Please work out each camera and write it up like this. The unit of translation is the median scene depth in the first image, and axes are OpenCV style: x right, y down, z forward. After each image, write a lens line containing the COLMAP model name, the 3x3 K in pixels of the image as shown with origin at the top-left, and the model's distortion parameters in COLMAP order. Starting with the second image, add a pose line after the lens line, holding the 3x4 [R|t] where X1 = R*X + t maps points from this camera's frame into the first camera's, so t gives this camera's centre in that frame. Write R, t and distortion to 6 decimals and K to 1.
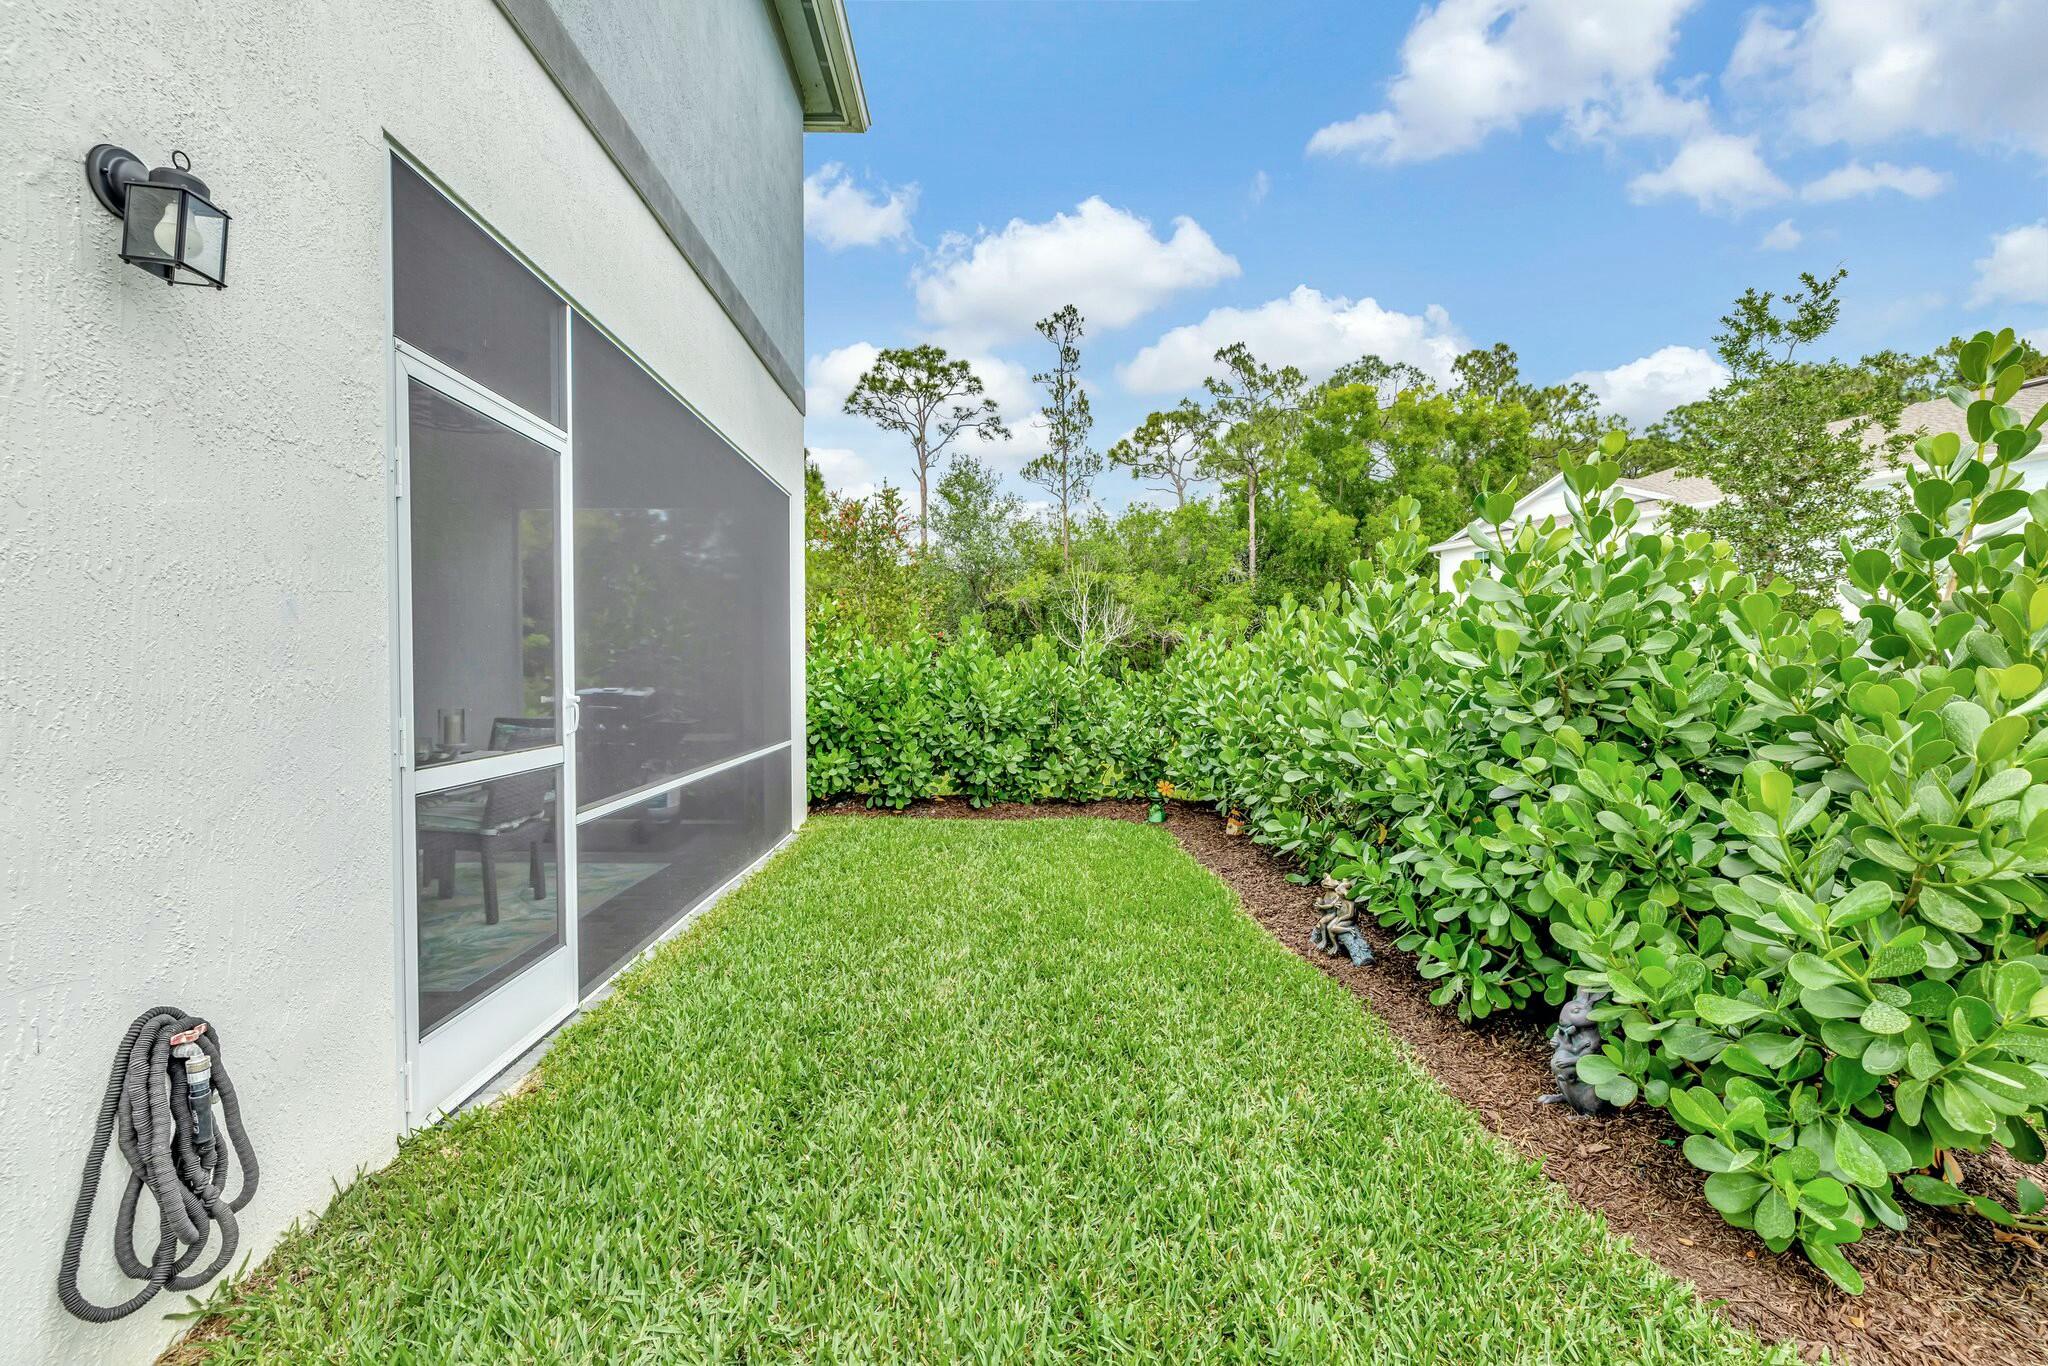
lens RADIAL K [[870.3, 0, 1024.0], [0, 870.3, 683.0], [0, 0, 1]] dist [0.002055, 0.000388]
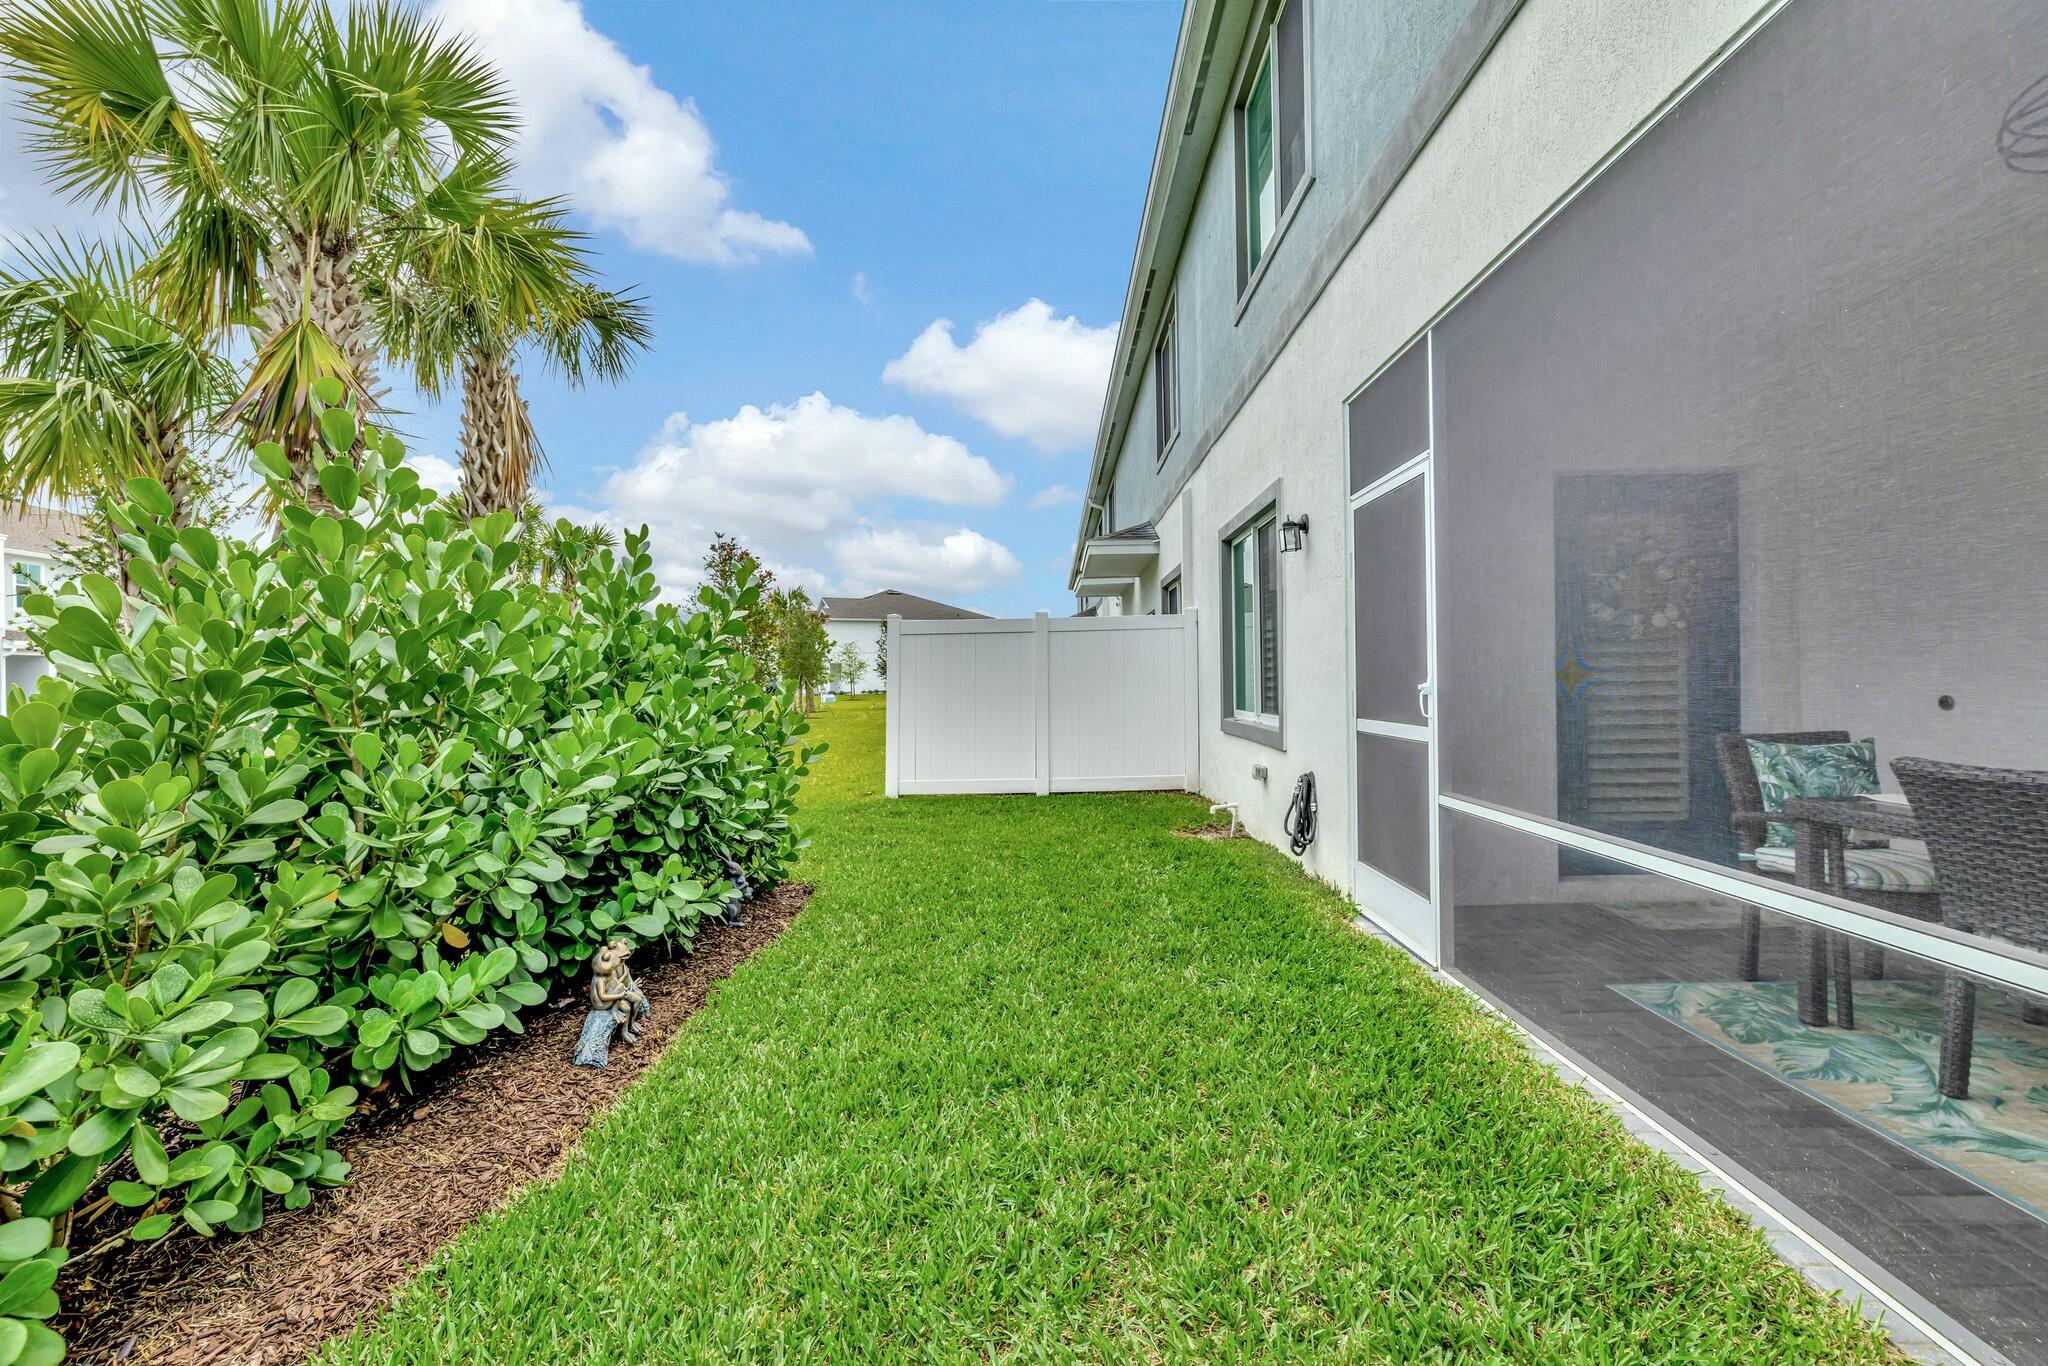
lens RADIAL K [[870.3, 0, 1024.0], [0, 870.3, 683.0], [0, 0, 1]] dist [0.002055, 0.000388]
pose [[-0.998258, 0.011441, 0.057886, -0.006319], [0.011641, 0.999927, 0.003118, 0.000367], [-0.057846, 0.003786, -0.998318, 0.195401]]
